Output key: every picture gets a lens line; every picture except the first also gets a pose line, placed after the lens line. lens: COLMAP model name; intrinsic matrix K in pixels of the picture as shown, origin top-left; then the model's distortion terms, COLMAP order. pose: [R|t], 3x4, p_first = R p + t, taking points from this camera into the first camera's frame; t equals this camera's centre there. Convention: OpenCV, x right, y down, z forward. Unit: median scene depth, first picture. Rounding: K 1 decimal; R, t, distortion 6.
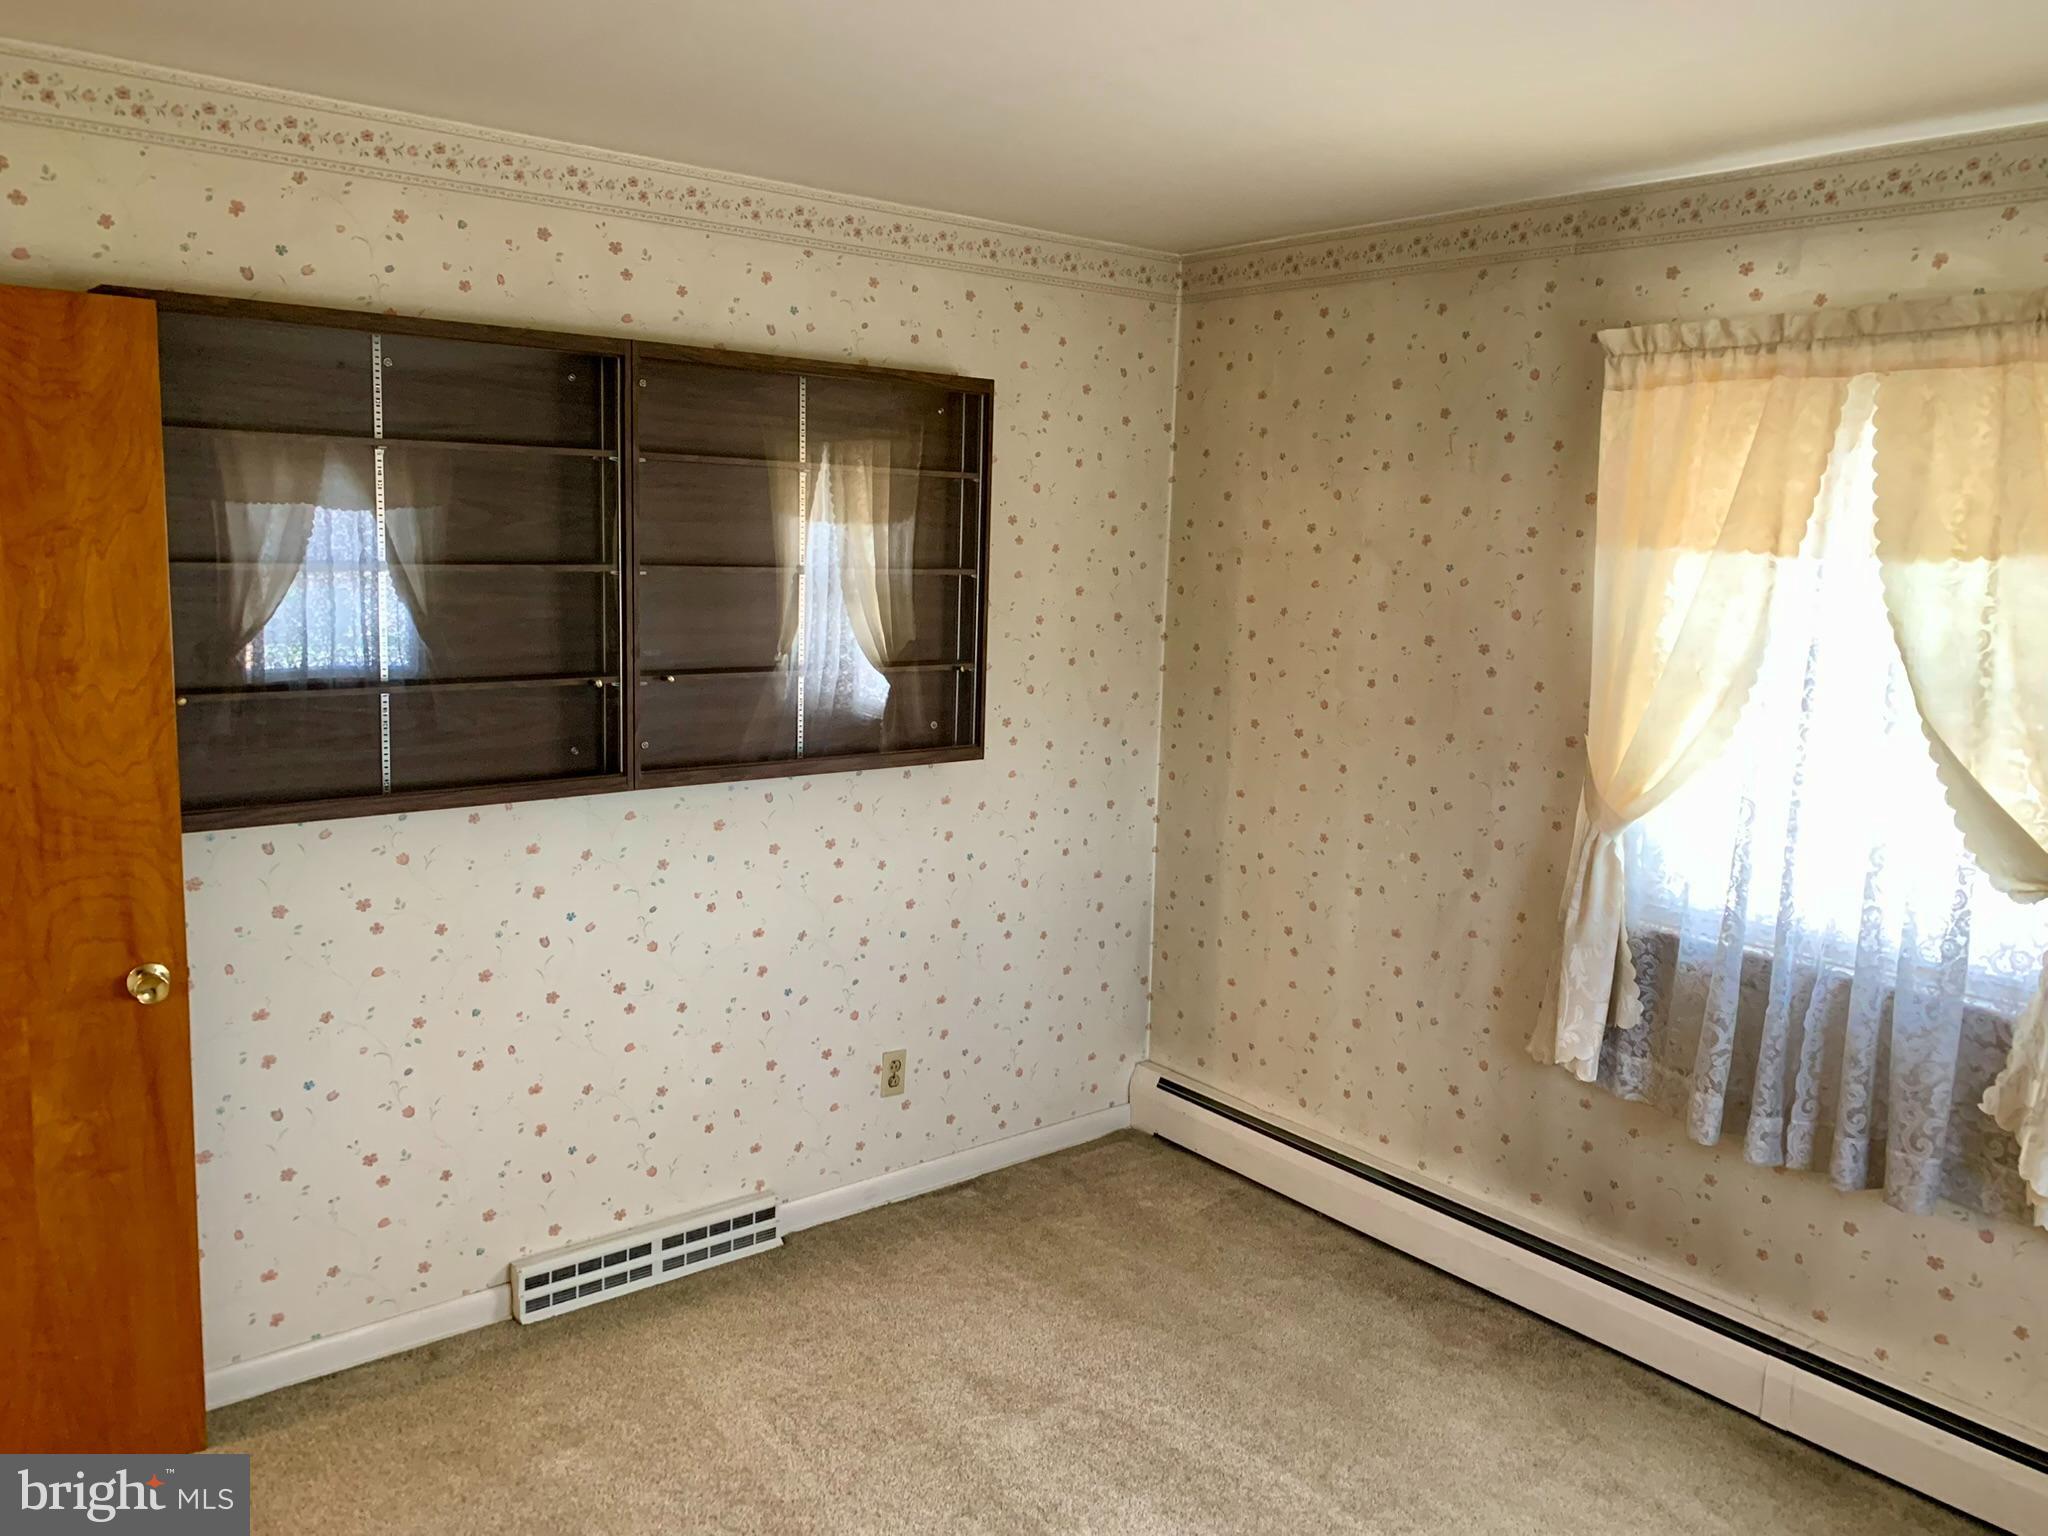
lens RADIAL K [[1581.4, 0, 1034.0], [0, 1581.4, 767.6], [0, 0, 1]] dist [0.048266, -0.012348]
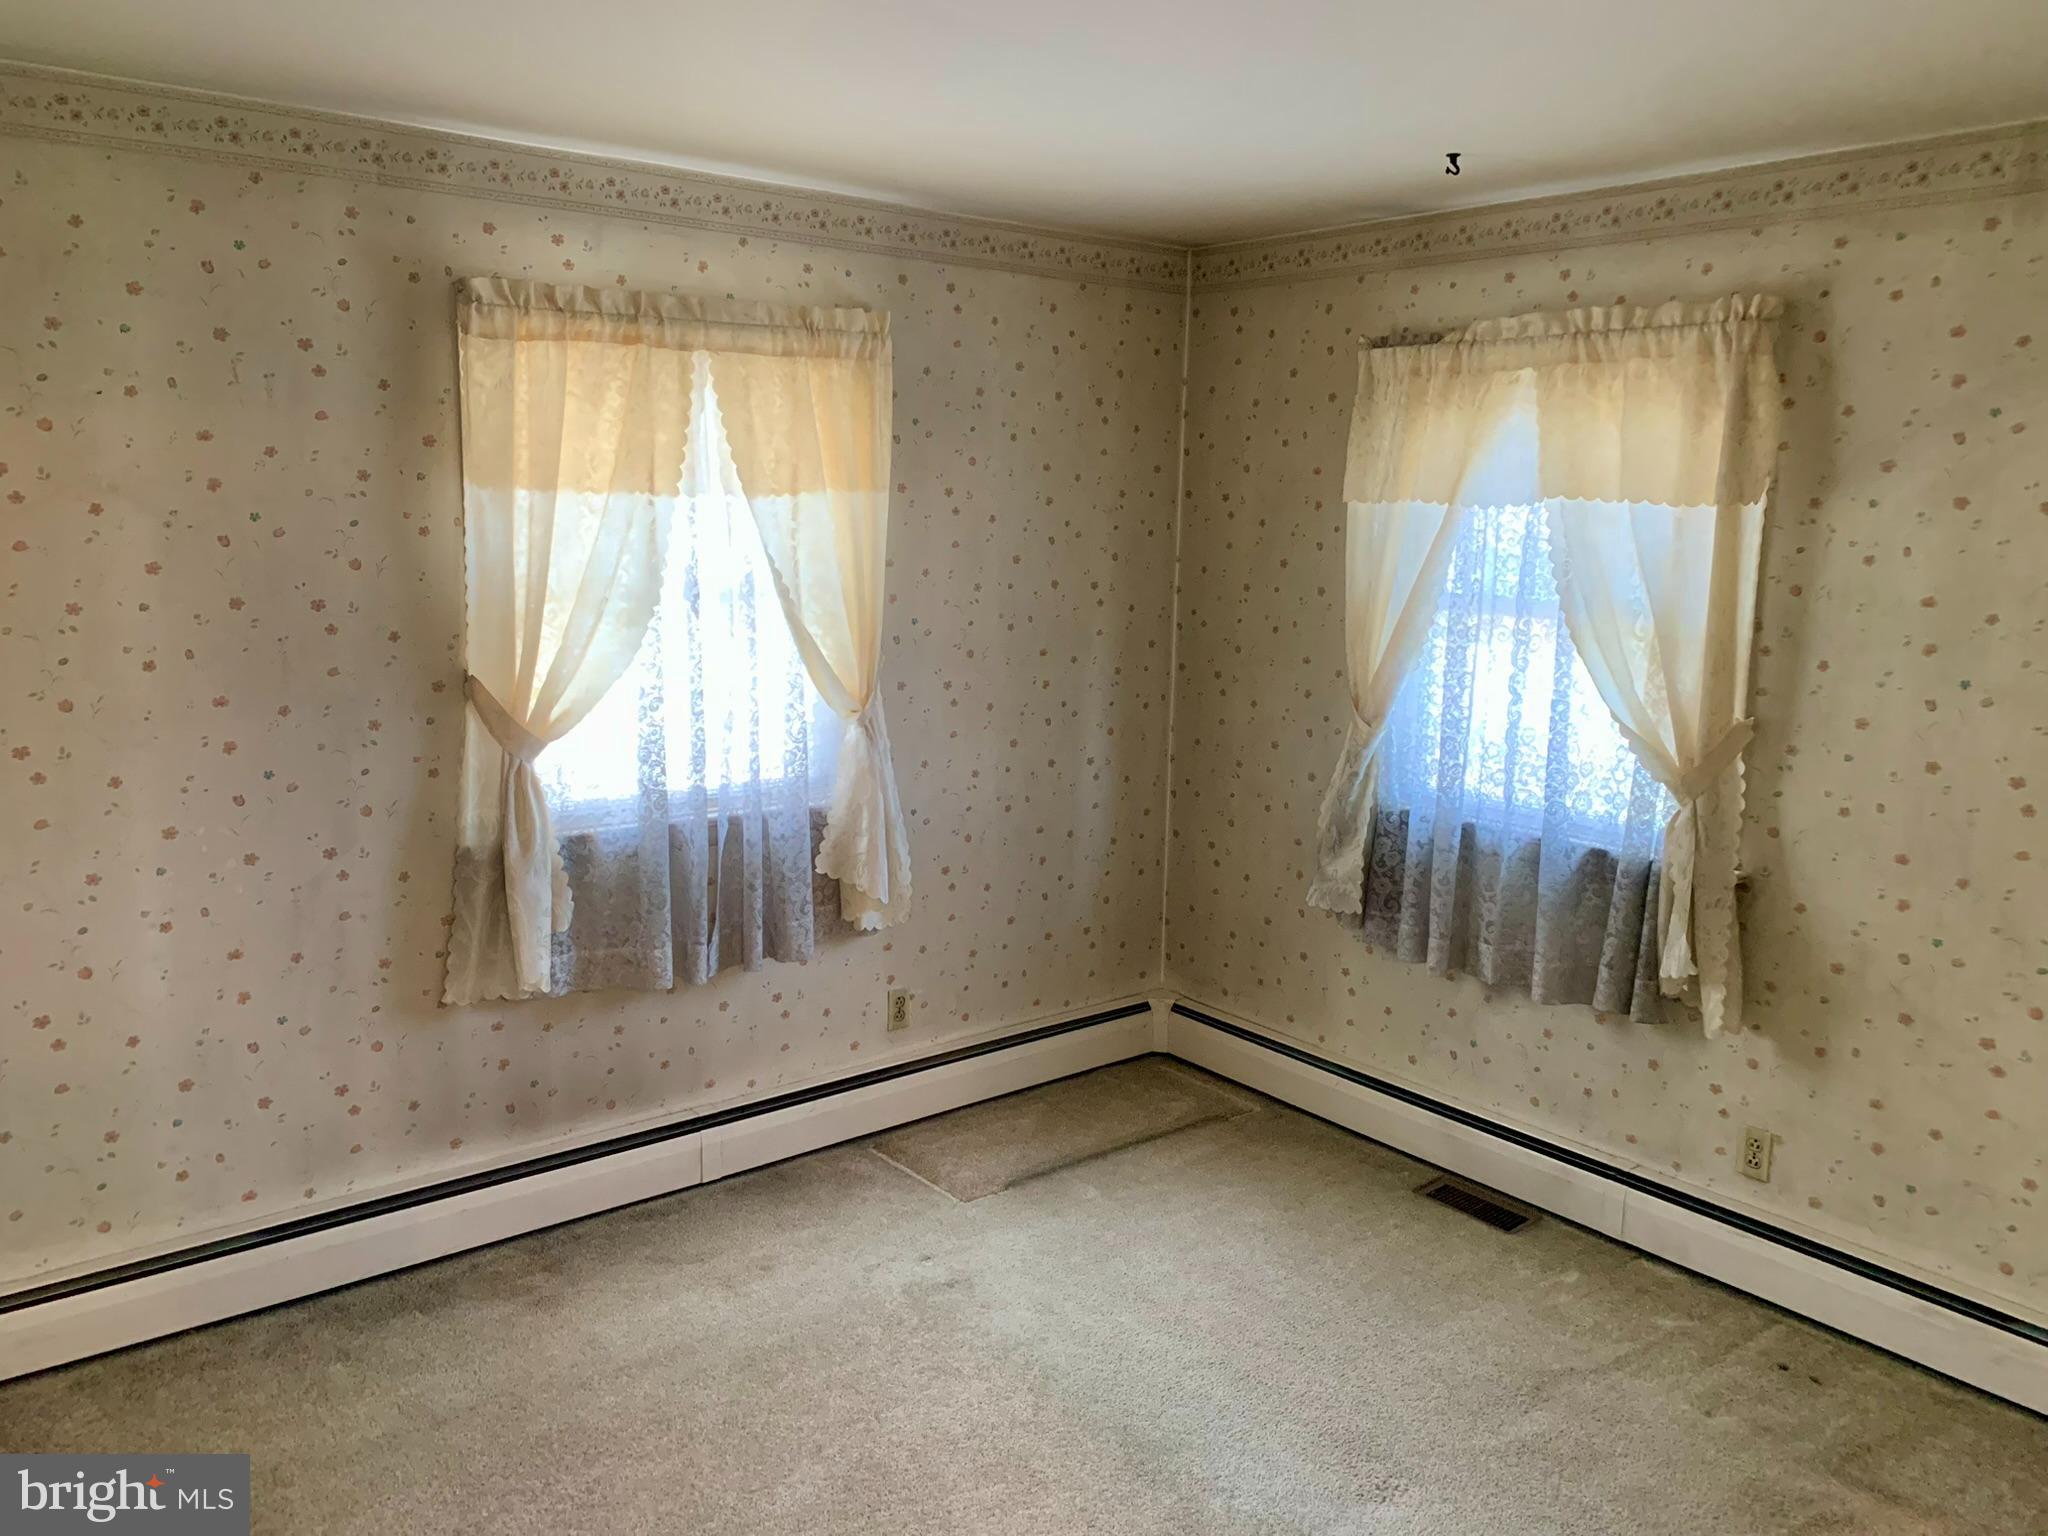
lens RADIAL K [[1581.4, 0, 1036.0], [0, 1581.4, 760.2], [0, 0, 1]] dist [0.048266, -0.012348]
pose [[0.020795, -0.202310, 0.979101, -0.669306], [0.140881, 0.970134, 0.197465, -0.120610], [-0.989808, 0.133830, 0.048676, 0.611969]]
